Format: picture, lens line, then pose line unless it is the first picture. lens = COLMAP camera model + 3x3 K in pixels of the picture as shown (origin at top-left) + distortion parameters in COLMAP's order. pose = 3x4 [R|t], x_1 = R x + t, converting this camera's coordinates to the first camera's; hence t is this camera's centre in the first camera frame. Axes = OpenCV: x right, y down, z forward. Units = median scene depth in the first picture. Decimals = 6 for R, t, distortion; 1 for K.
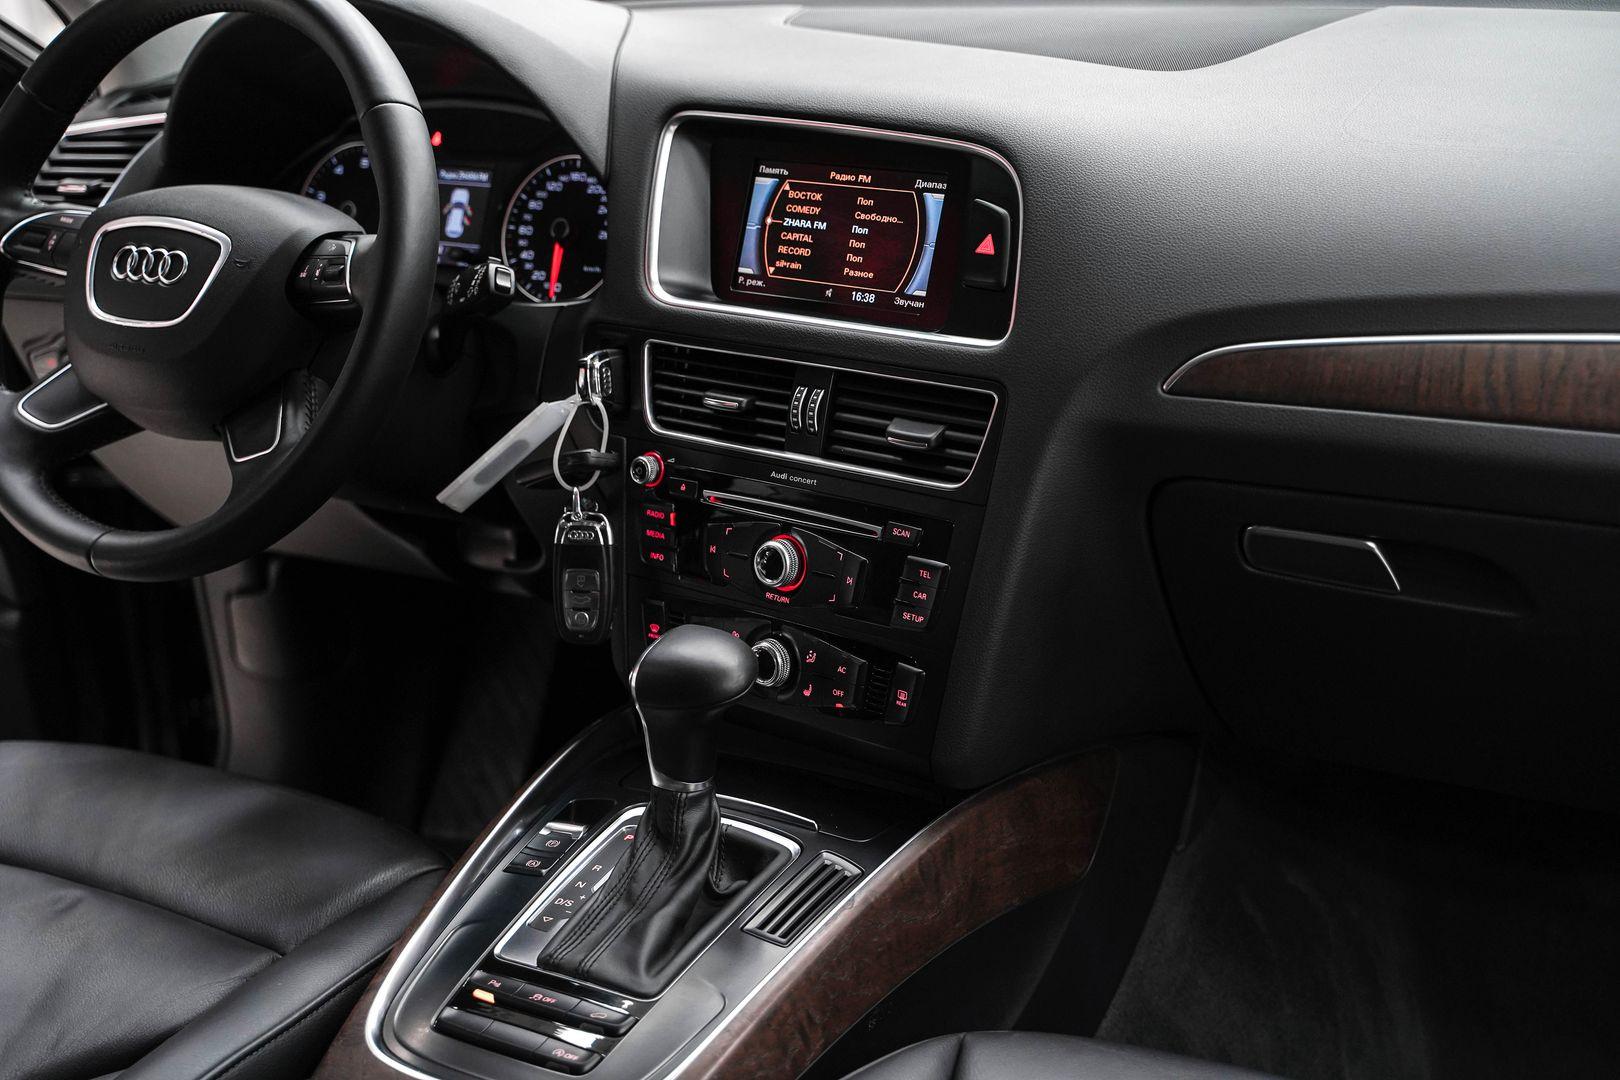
lens RADIAL K [[2117.1, 0, 807.0], [0, 2117.1, 534.9], [0, 0, 1]] dist [0.046028, 0.127741]
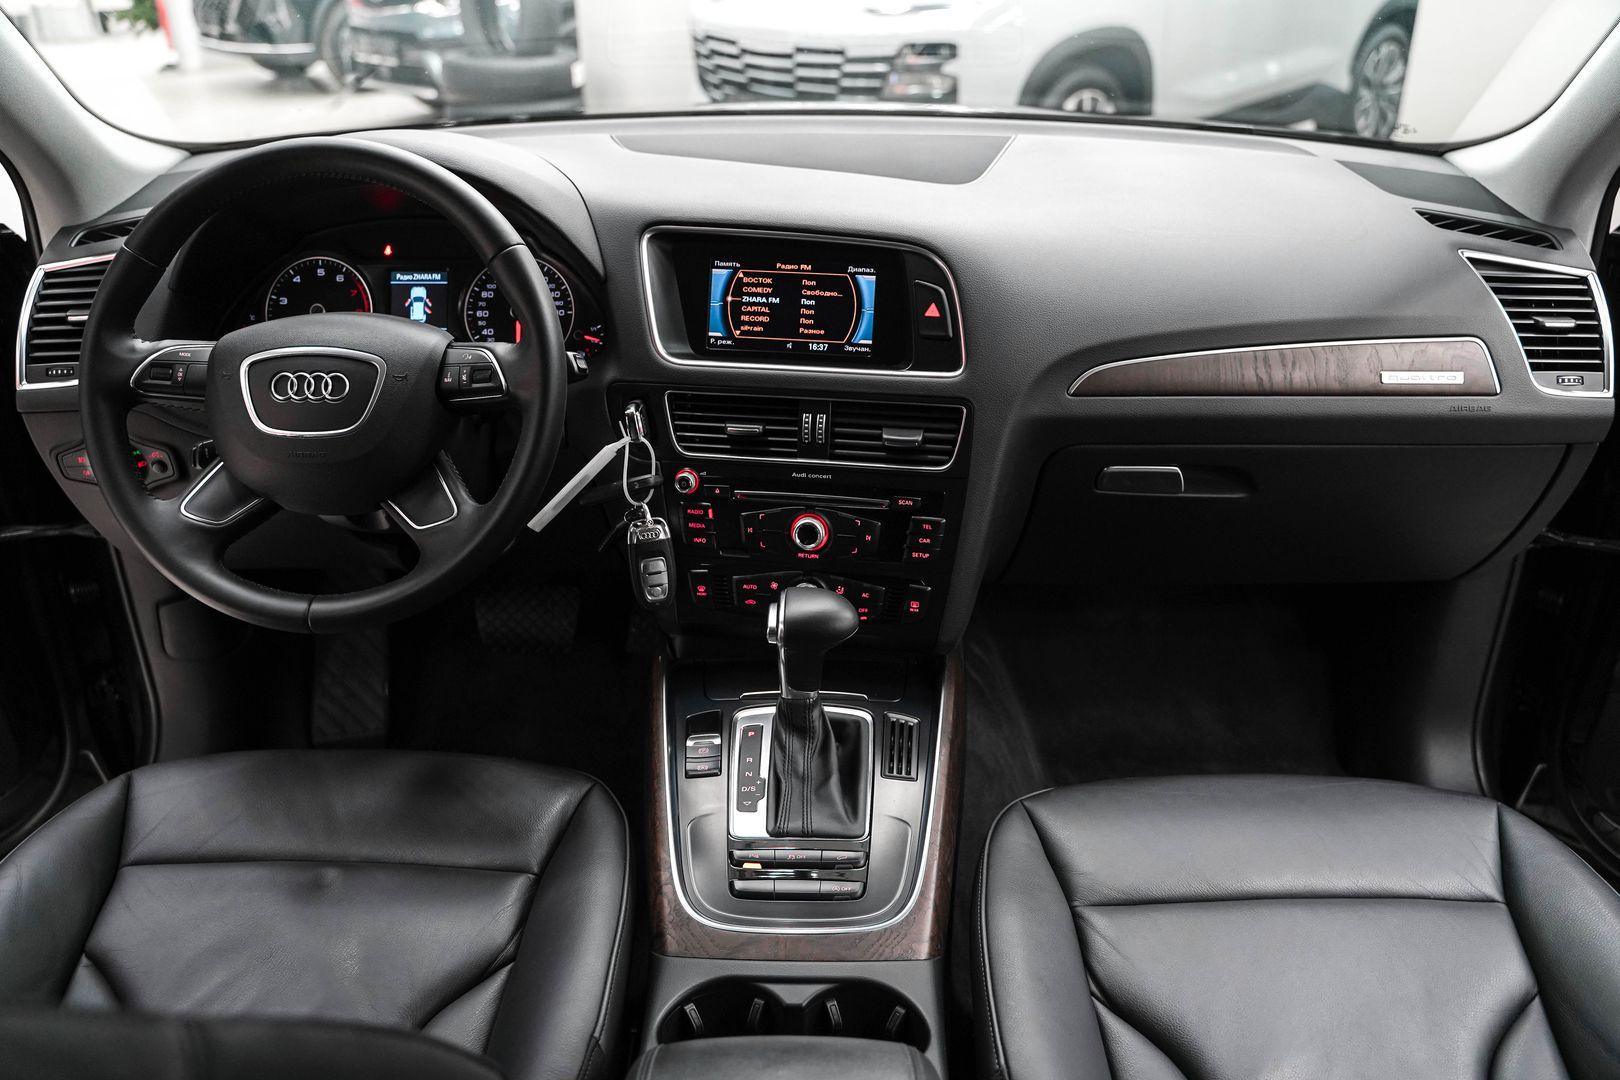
lens RADIAL K [[1319.0, 0, 810.0], [0, 1319.0, 540.0], [0, 0, 1]] dist [-0.117387, 0.095837]
pose [[0.860796, -0.181246, 0.475584, -0.435980], [0.125054, 0.981115, 0.147561, -0.113914], [-0.493348, -0.067546, 0.867206, 0.183616]]
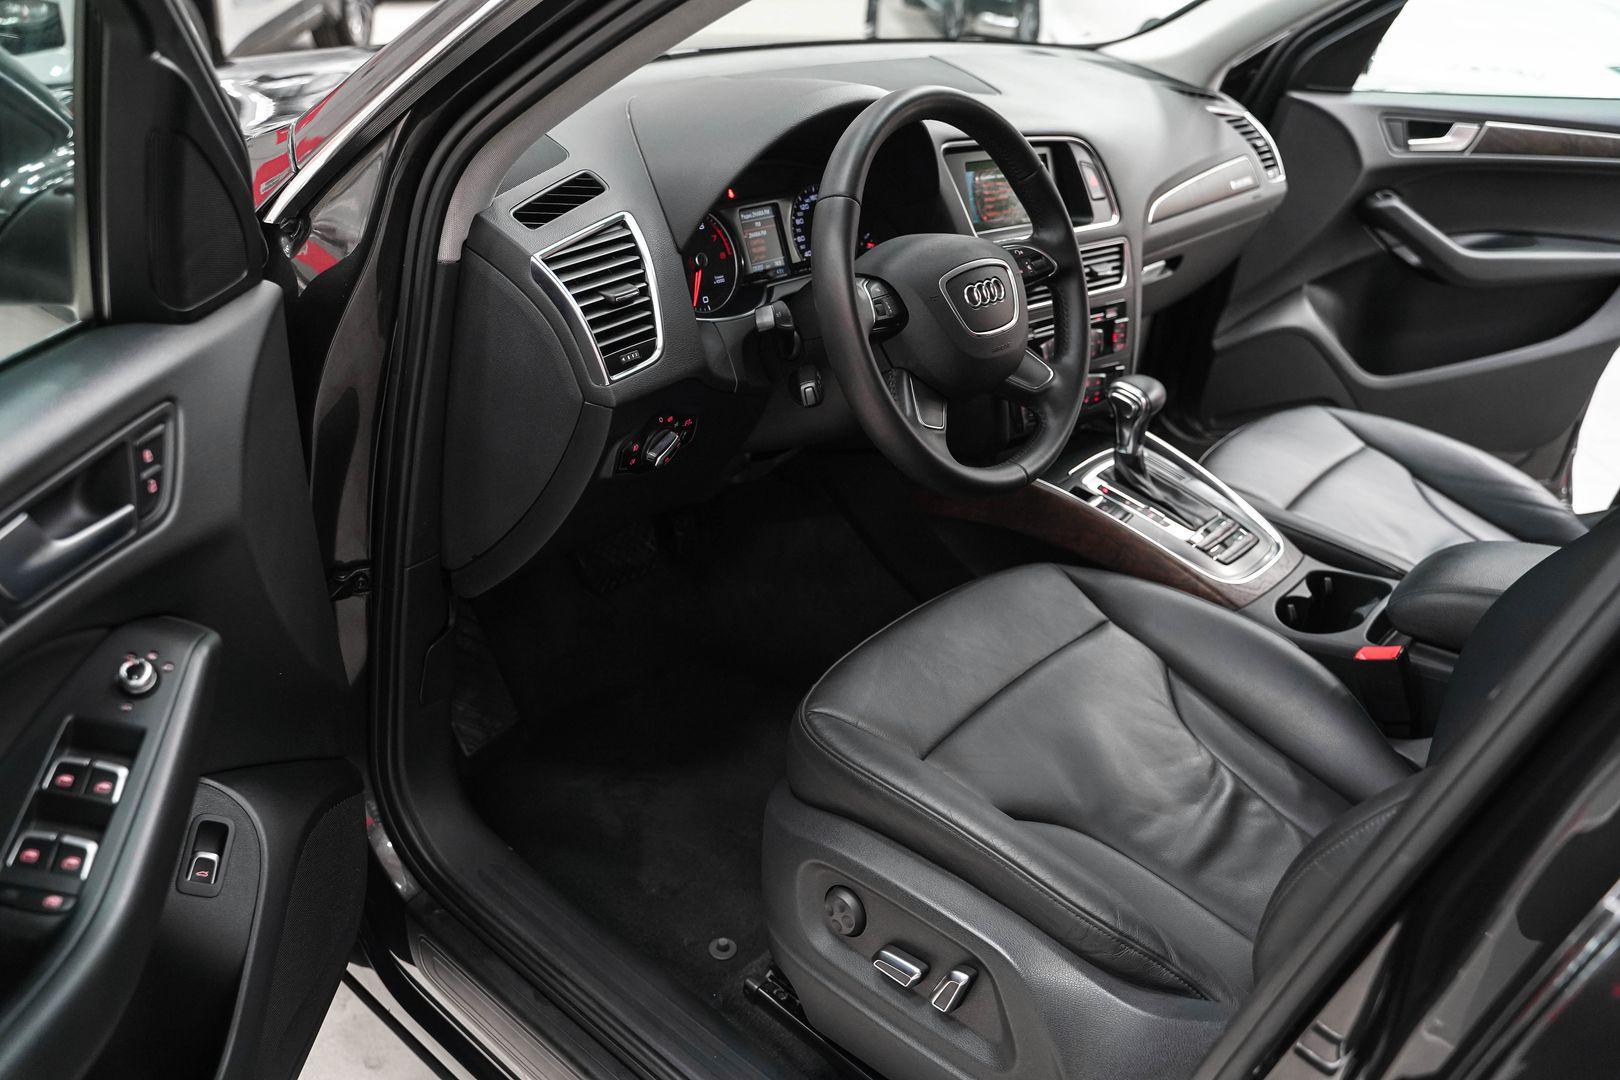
lens RADIAL K [[1319.0, 0, 810.0], [0, 1319.0, 540.0], [0, 0, 1]] dist [-0.117387, 0.095837]
pose [[0.155597, -0.409913, 0.898755, -1.245482], [0.242067, 0.897918, 0.367623, -0.342147], [-0.957702, 0.160358, 0.238939, 0.927231]]
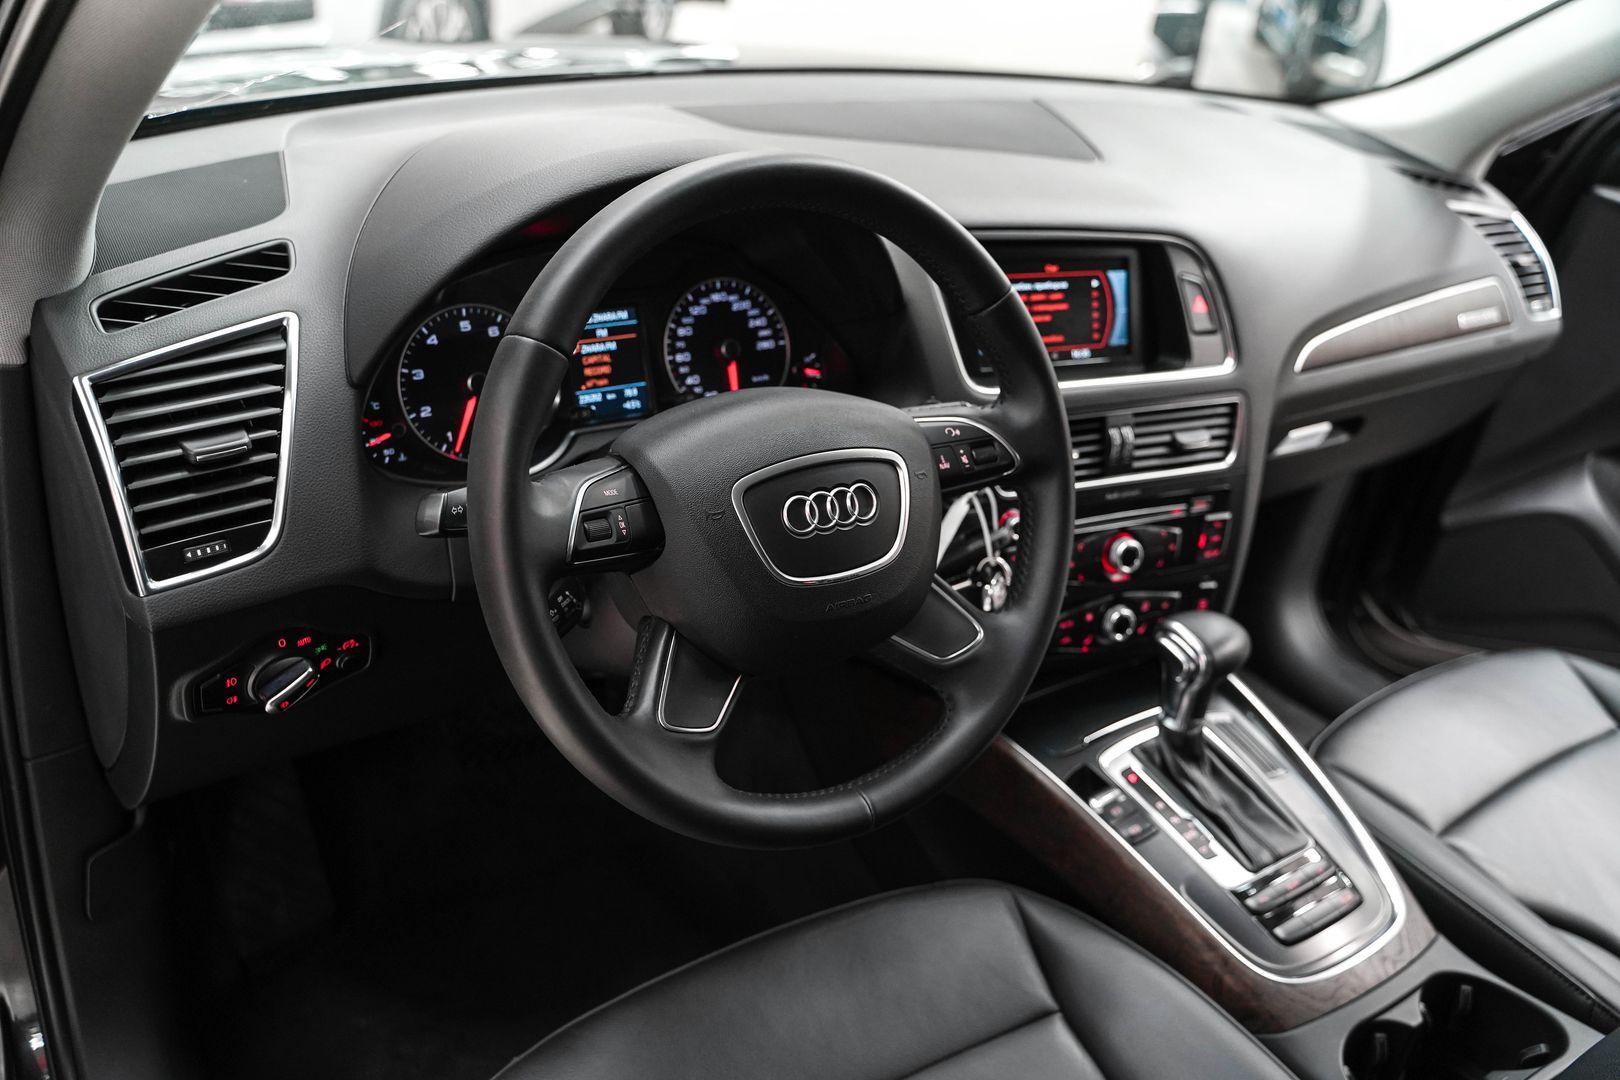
lens RADIAL K [[1319.0, 0, 810.0], [0, 1319.0, 540.0], [0, 0, 1]] dist [-0.117387, 0.095837]
pose [[0.410501, -0.356322, 0.839359, -0.783537], [0.179263, 0.934063, 0.308854, -0.286184], [-0.894066, 0.023681, 0.447309, 0.763252]]
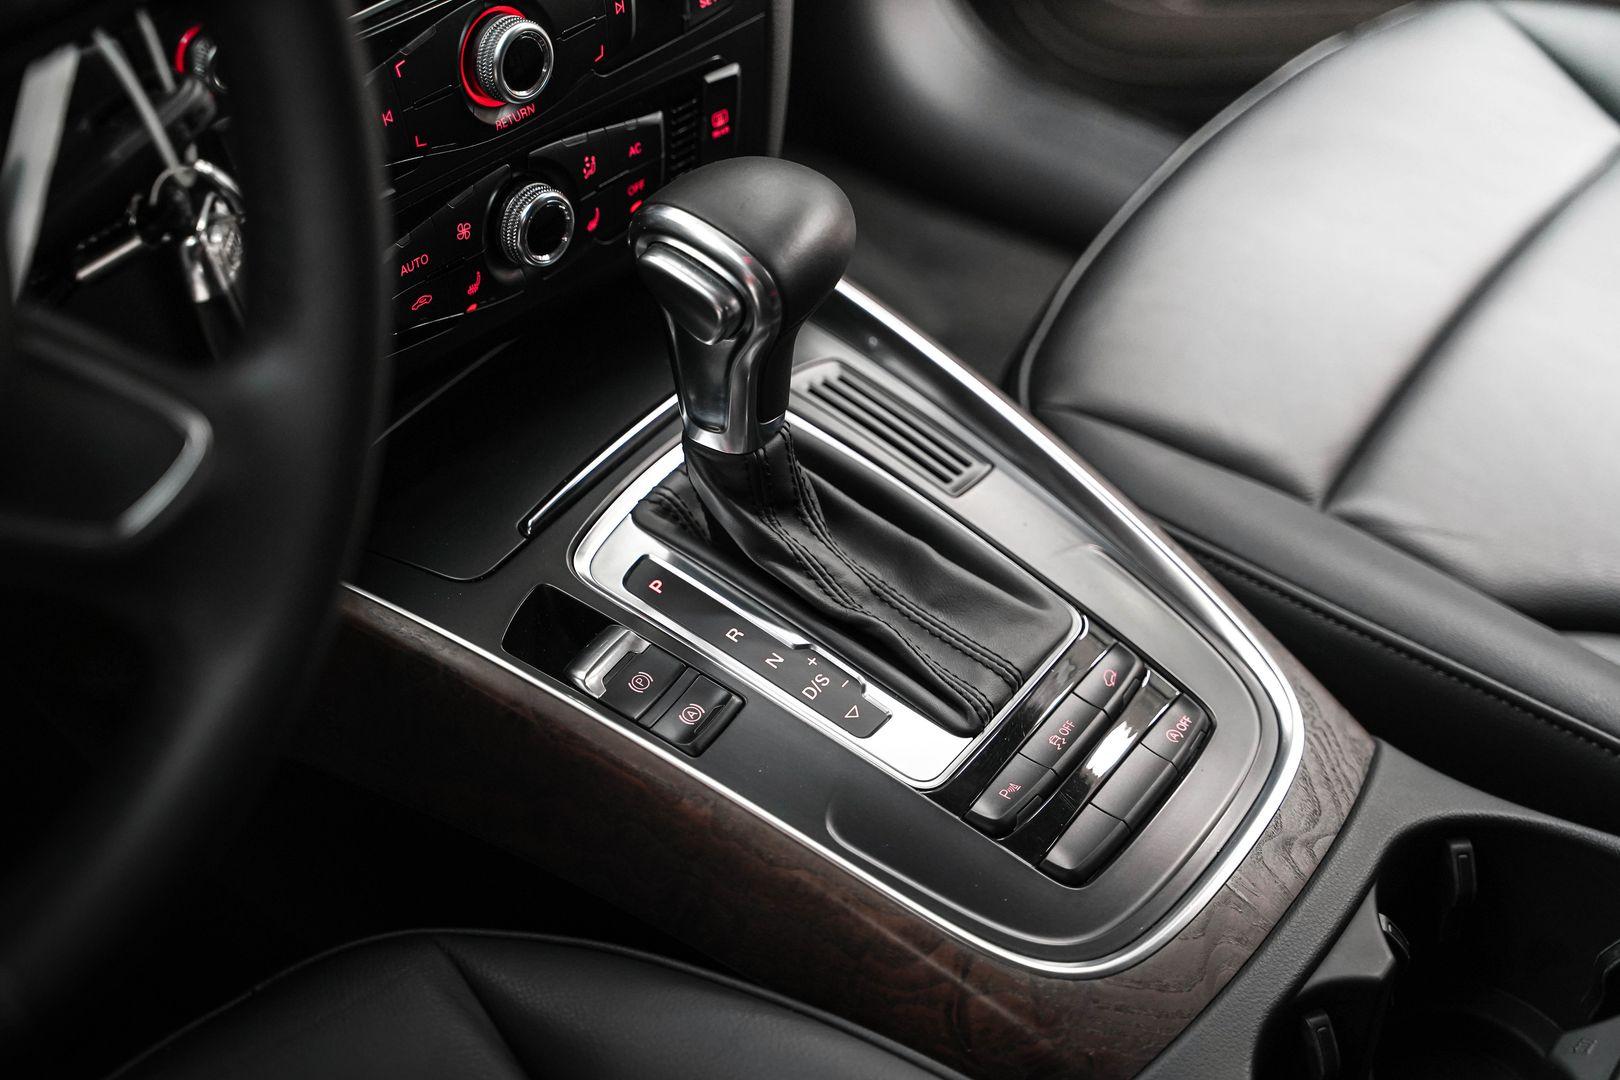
lens RADIAL K [[2789.8, 0, 808.4], [0, 2789.8, 506.9], [0, 0, 1]] dist [0.214263, -0.010002]
pose [[0.021357, -0.605179, 0.795803, -0.642334], [0.247799, 0.774351, 0.582216, -0.292682], [-0.968576, 0.184765, 0.166501, 0.786106]]
